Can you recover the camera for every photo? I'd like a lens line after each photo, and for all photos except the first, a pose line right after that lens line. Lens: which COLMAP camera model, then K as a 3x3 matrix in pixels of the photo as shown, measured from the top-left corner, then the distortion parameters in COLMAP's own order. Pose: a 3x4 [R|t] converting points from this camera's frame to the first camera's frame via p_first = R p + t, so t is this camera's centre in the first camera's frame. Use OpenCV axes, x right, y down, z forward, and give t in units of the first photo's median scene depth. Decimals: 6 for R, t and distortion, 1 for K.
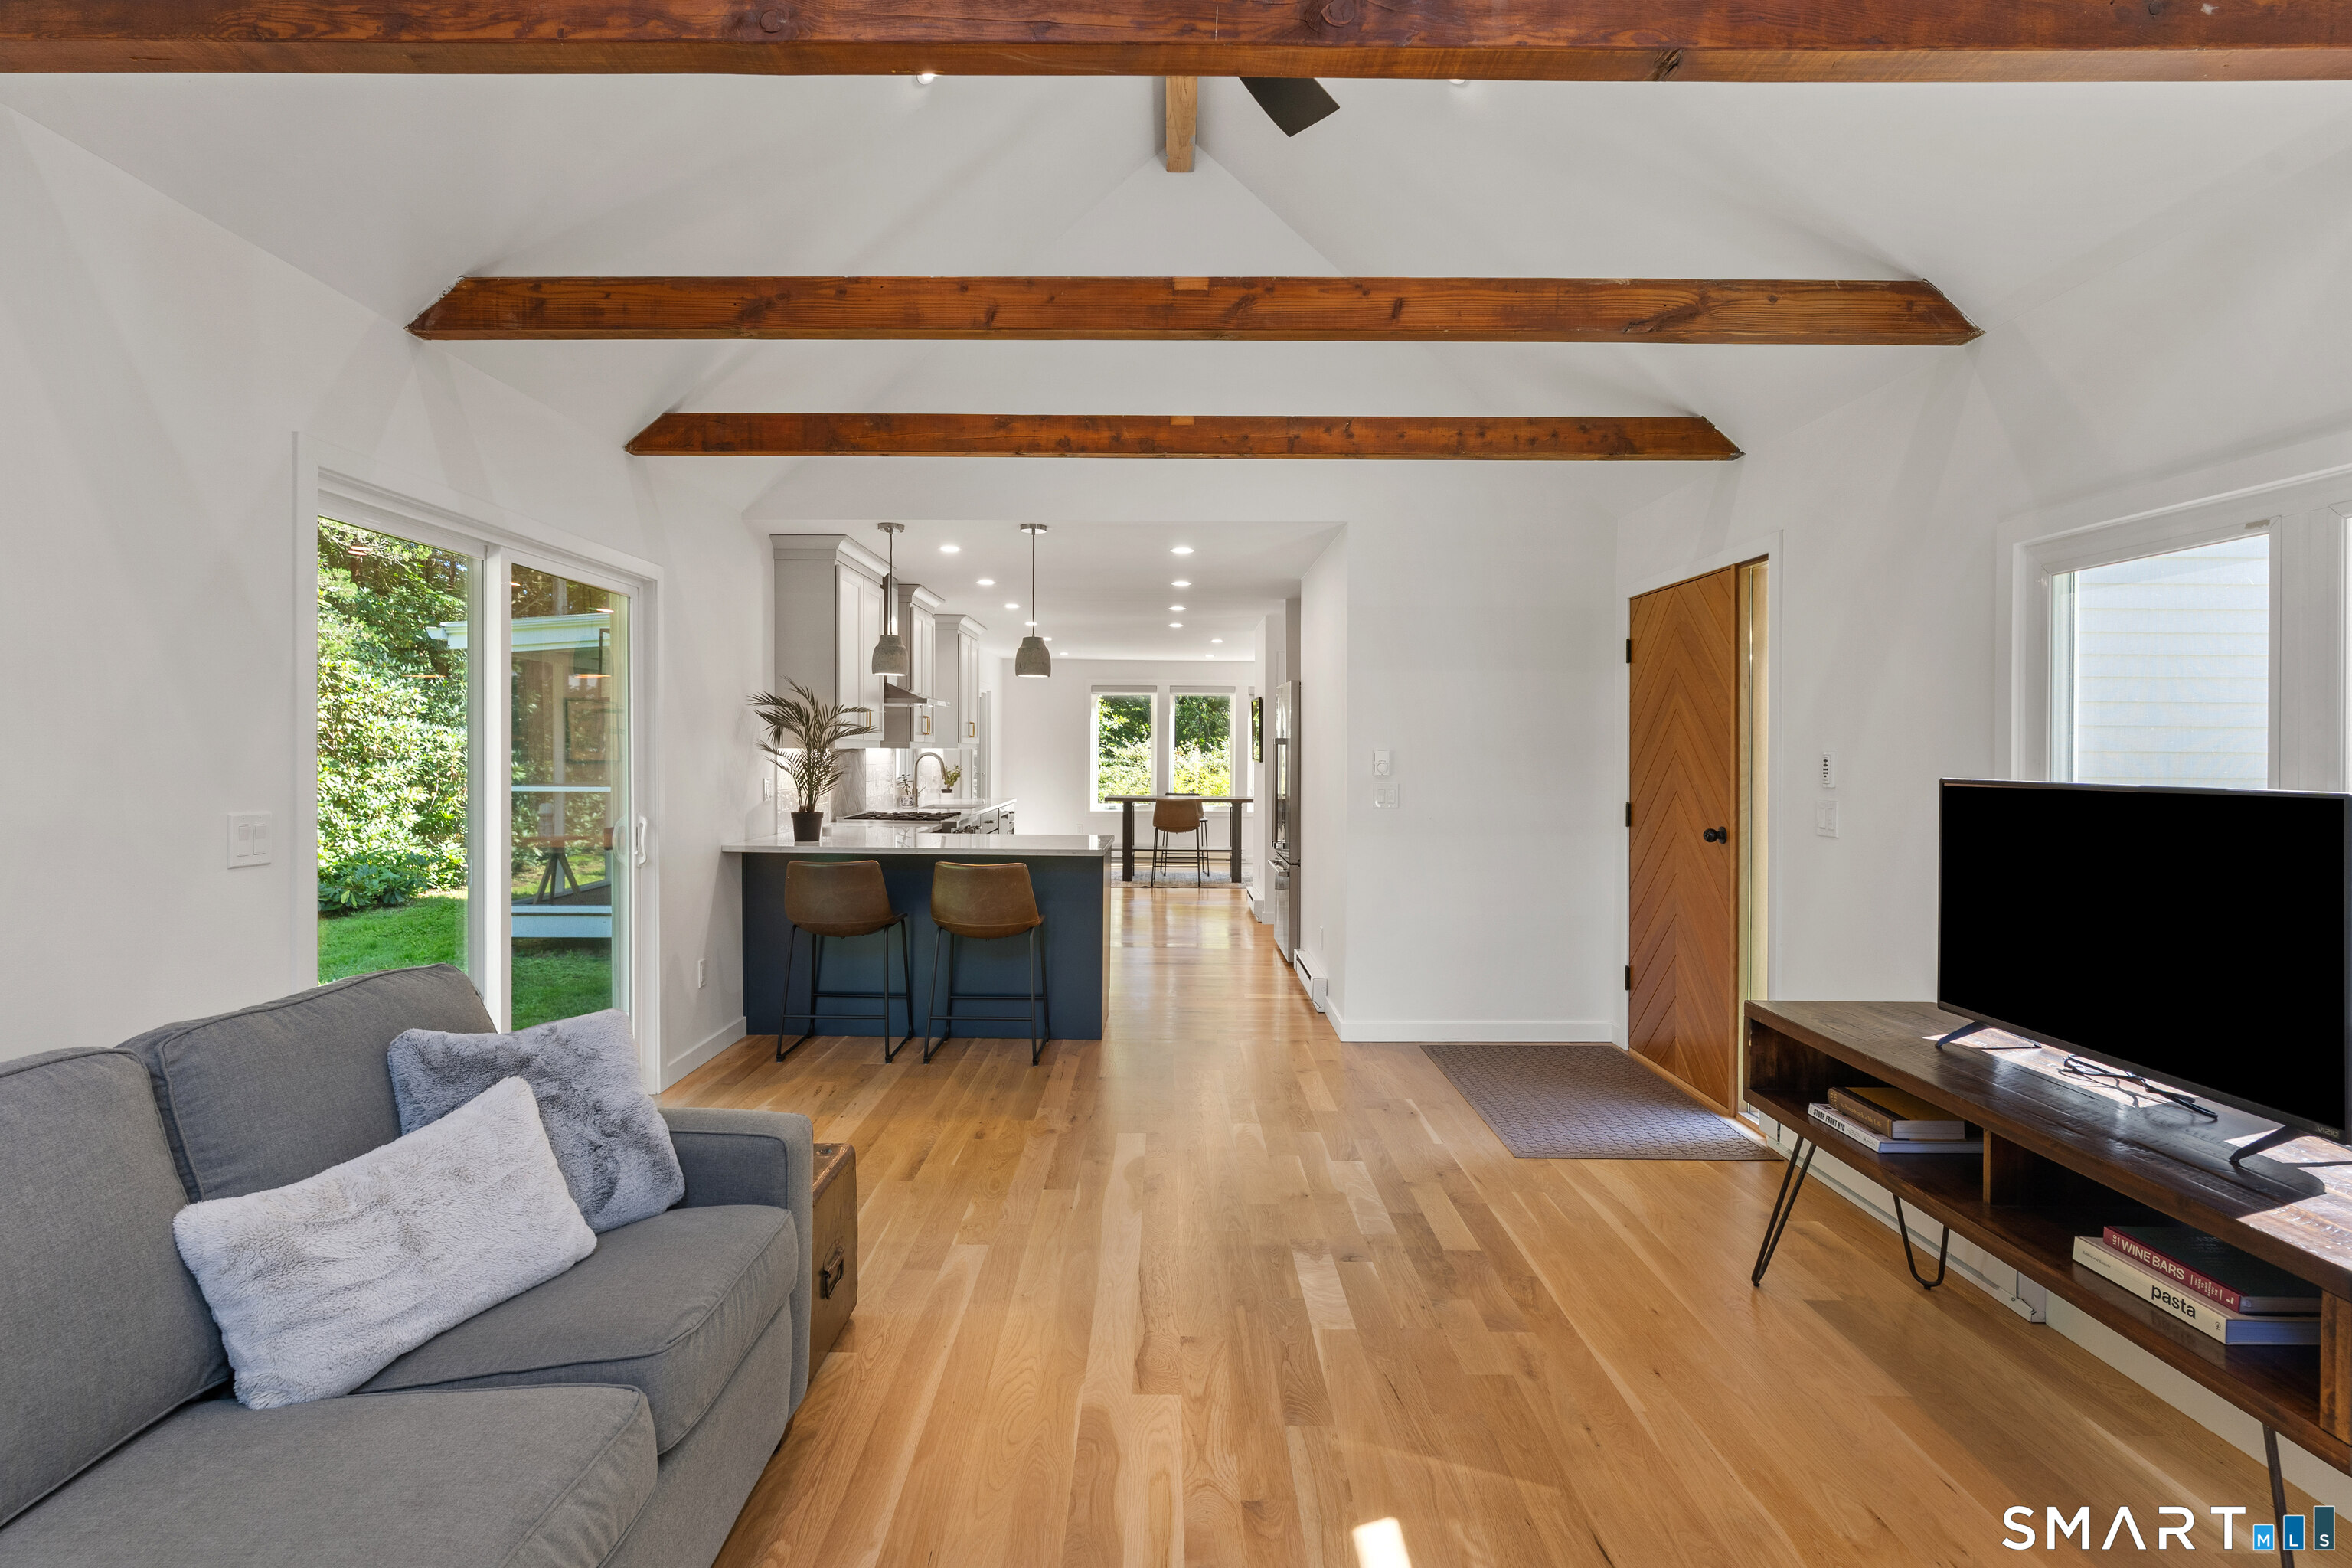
lens RADIAL K [[1163.9, 0, 1151.7], [0, 1163.9, 750.5], [0, 0, 1]] dist [0.000227, -0.000031]
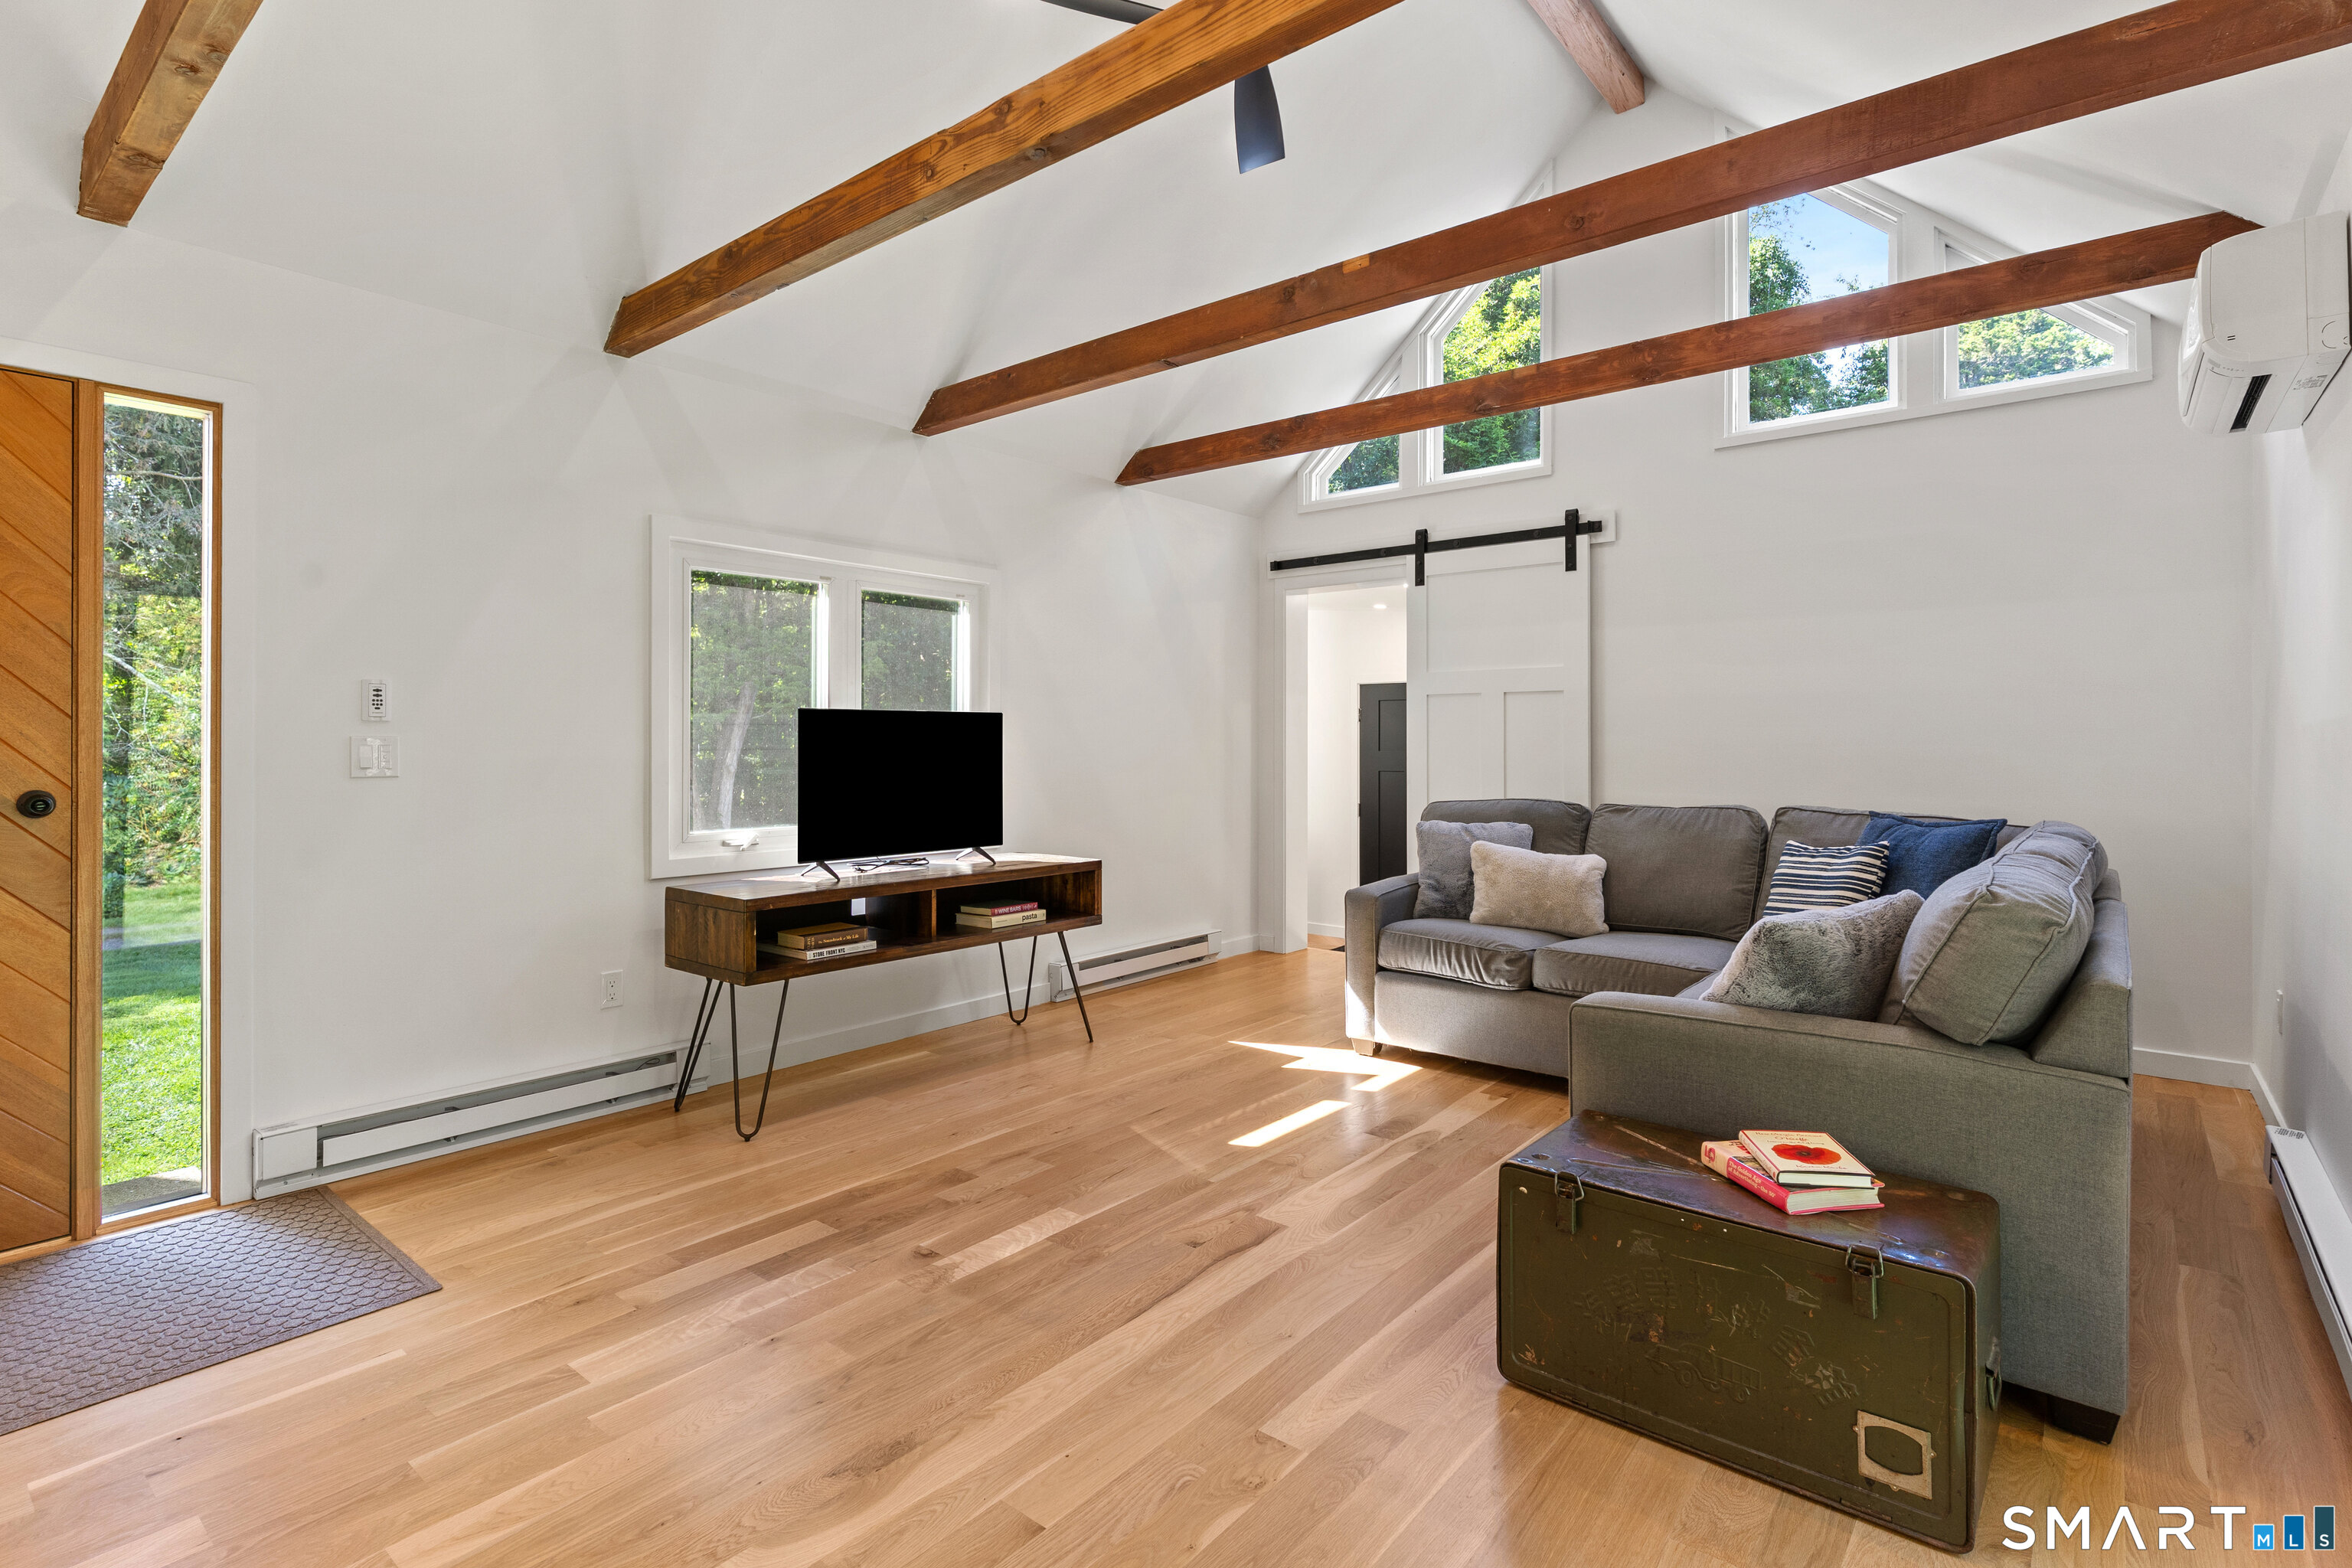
lens RADIAL K [[1134.9, 0, 1173.3], [0, 1134.9, 731.9], [0, 0, 1]] dist [0.003271, 0.000607]
pose [[-0.783606, 0.003358, 0.621249, -0.276462], [-0.001591, 0.999971, -0.007412, 0.030654], [-0.621256, -0.006796, -0.783578, 0.862009]]
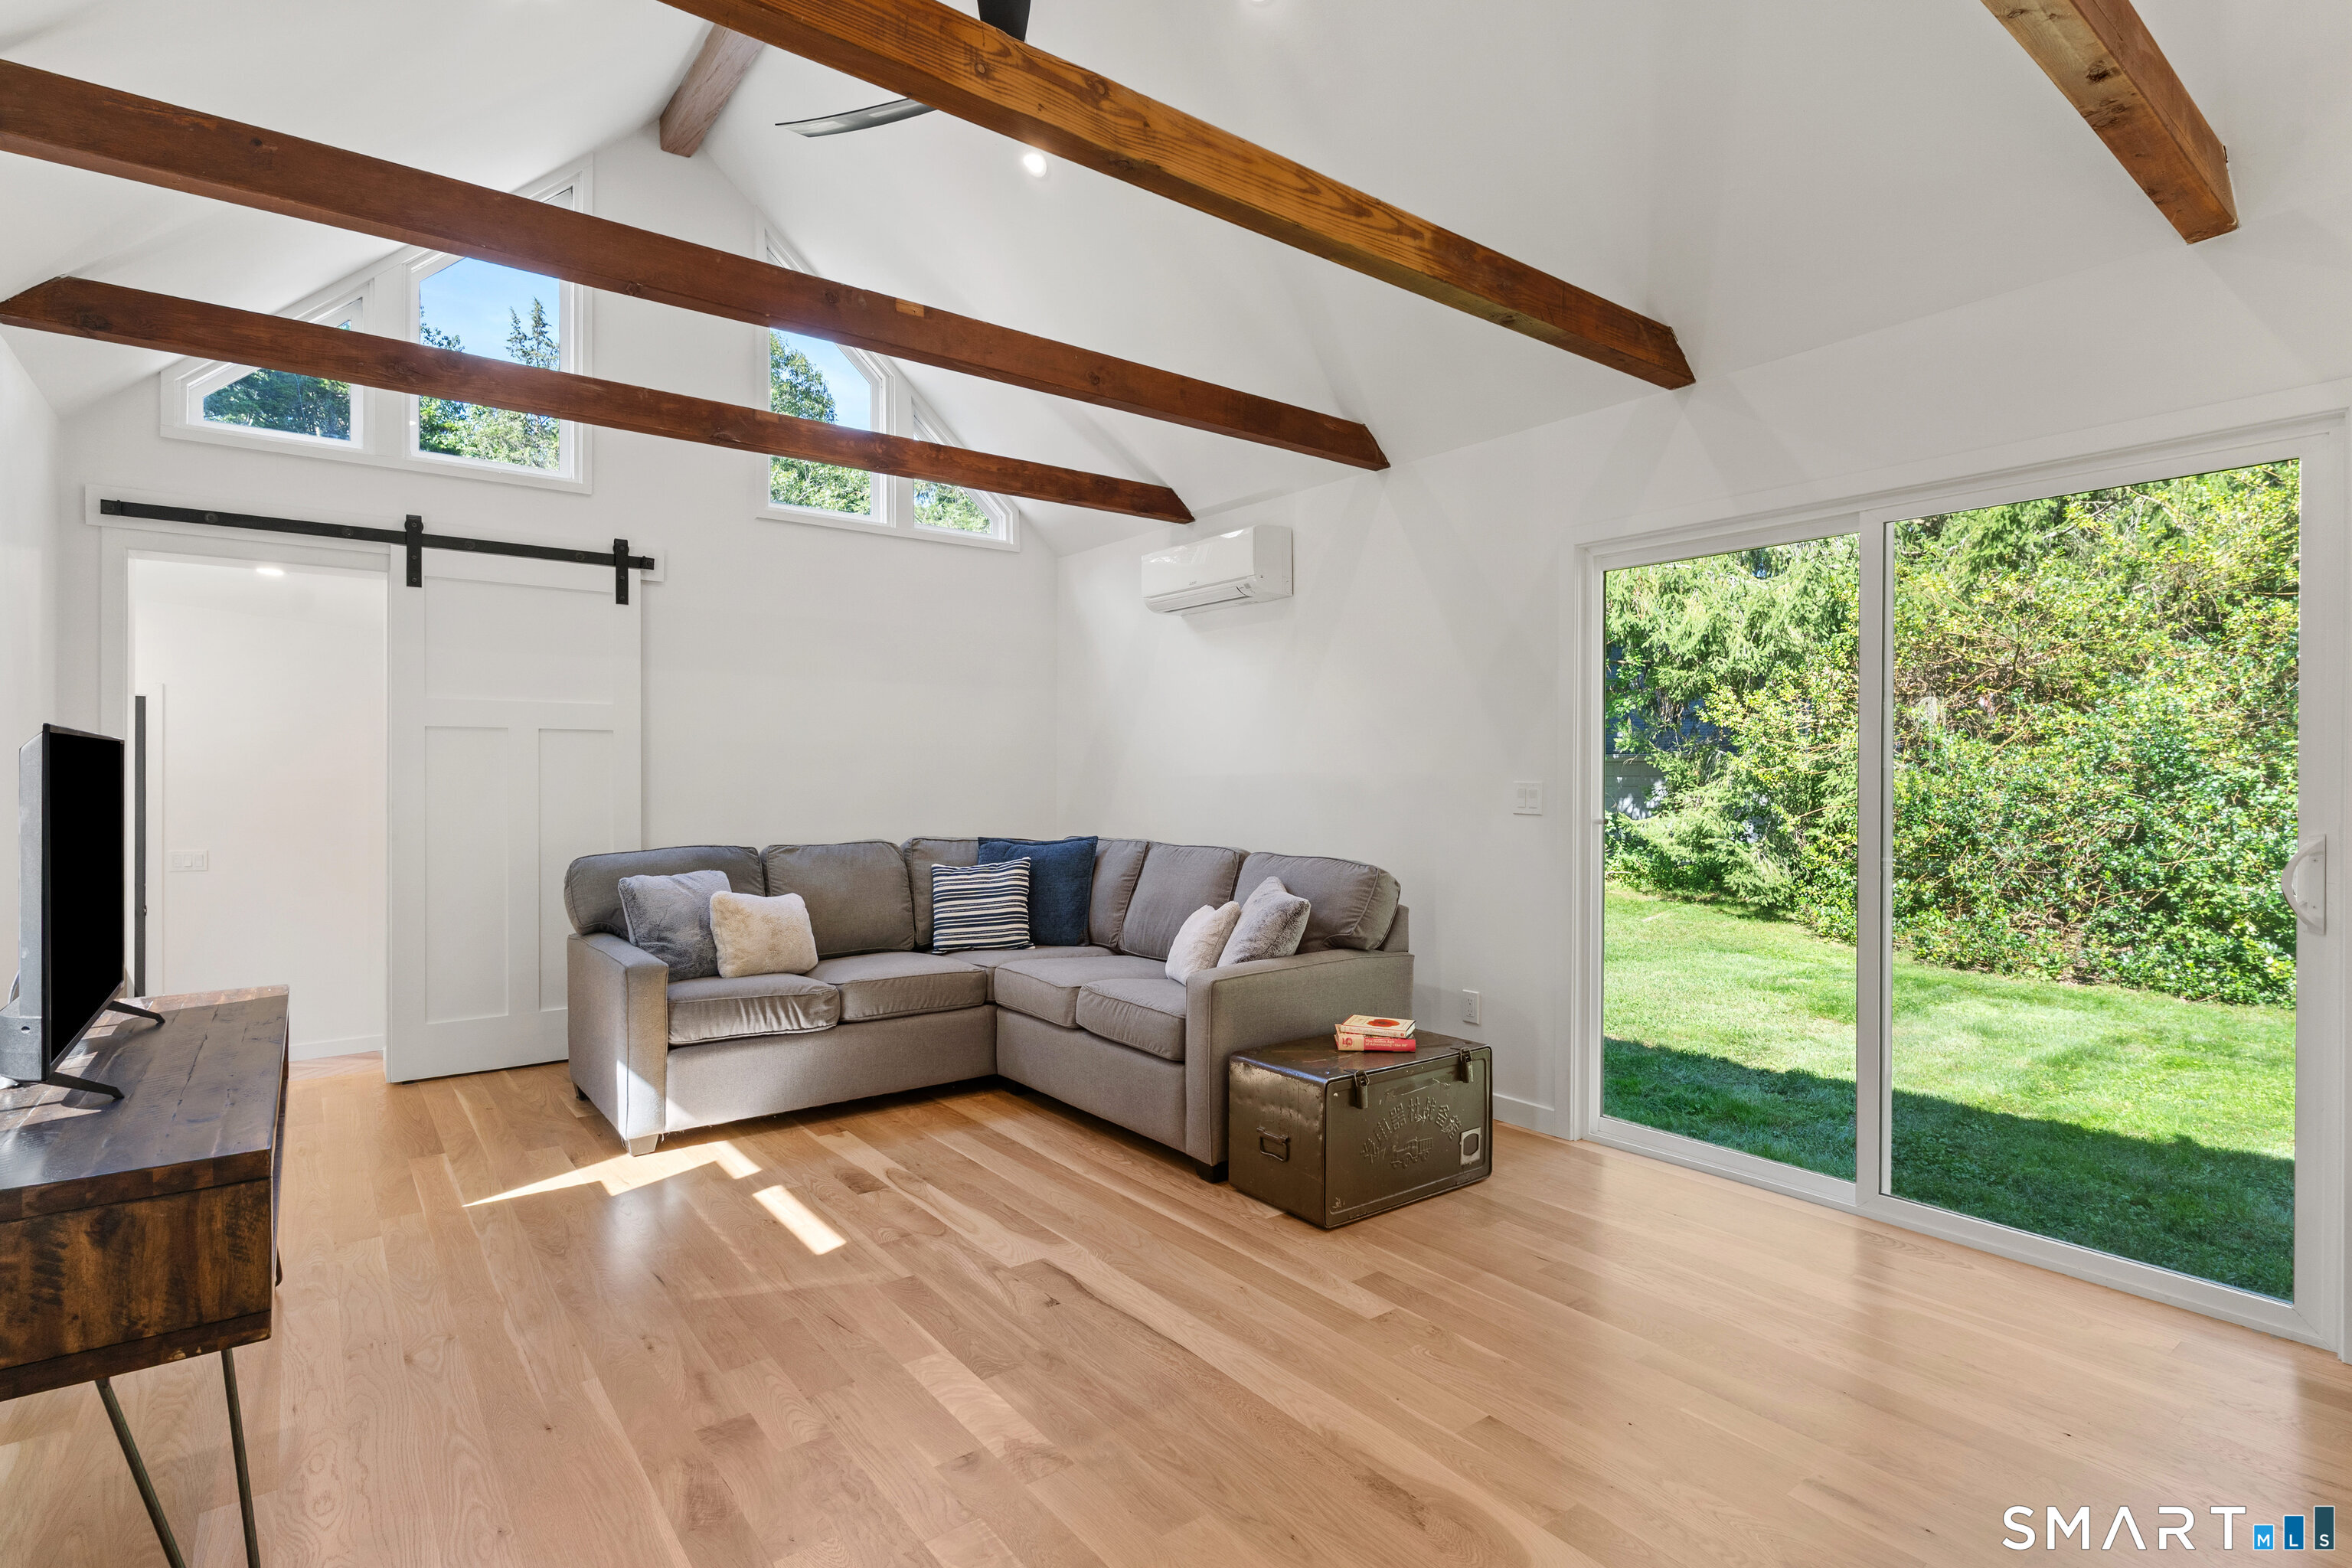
lens RADIAL K [[1131.2, 0, 1161.1], [0, 1131.2, 765.6], [0, 0, 1]] dist [-0.001710, -0.000257]
pose [[-0.789247, -0.010681, -0.613983, 0.270057], [-0.004201, 0.999919, -0.011996, 0.025060], [0.614061, -0.006888, -0.789228, 0.880477]]
